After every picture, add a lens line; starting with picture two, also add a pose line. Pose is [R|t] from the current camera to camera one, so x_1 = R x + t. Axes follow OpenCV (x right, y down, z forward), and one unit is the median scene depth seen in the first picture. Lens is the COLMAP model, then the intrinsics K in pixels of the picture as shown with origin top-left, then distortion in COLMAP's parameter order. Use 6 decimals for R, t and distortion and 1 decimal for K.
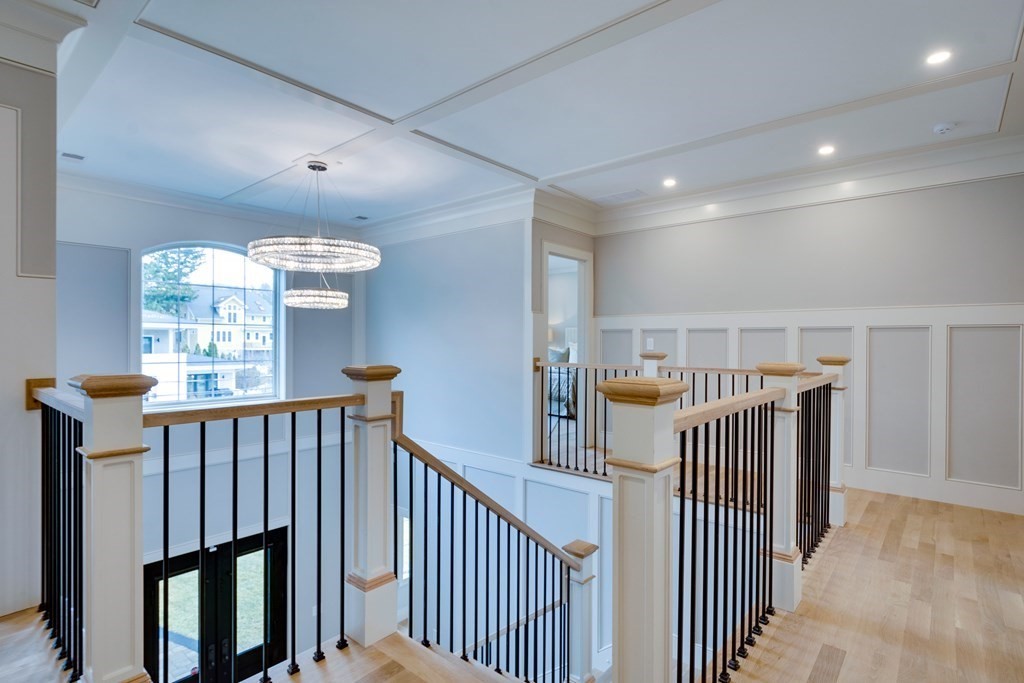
lens RADIAL K [[522.9, 0, 512.0], [0, 522.9, 341.5], [0, 0, 1]] dist [0.001514, -0.000024]
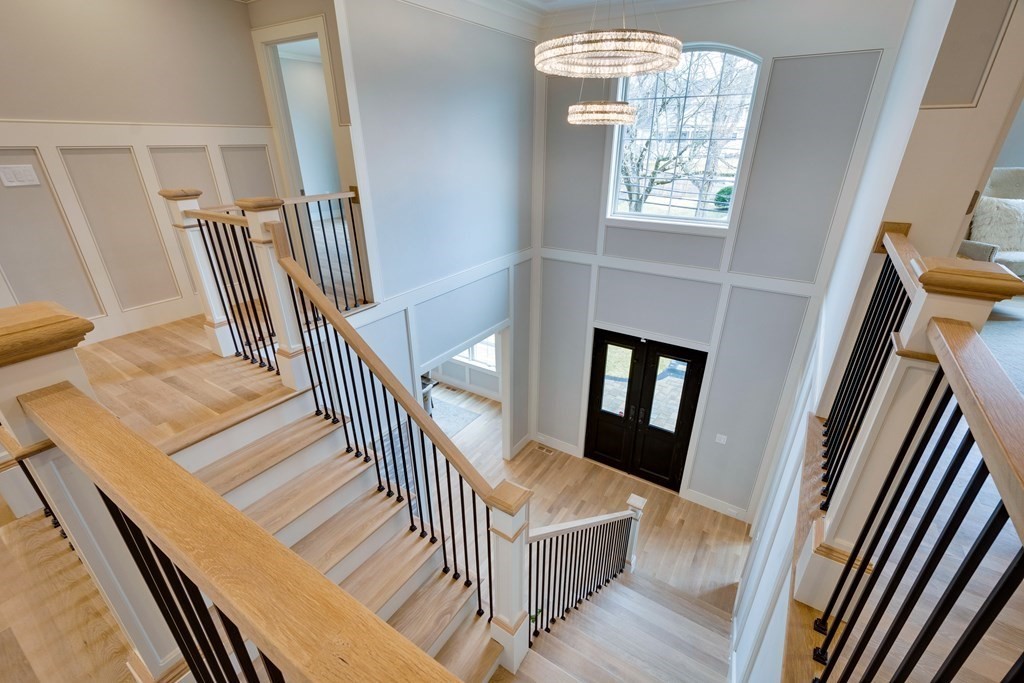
lens RADIAL K [[447.3, 0, 511.5], [0, 447.3, 351.0], [0, 0, 1]] dist [0.002929, -0.000512]
pose [[0.125677, 0.414152, -0.901490, 0.401813], [-0.005241, 0.908959, 0.416853, -0.026515], [0.992057, -0.047664, 0.116406, 0.624259]]
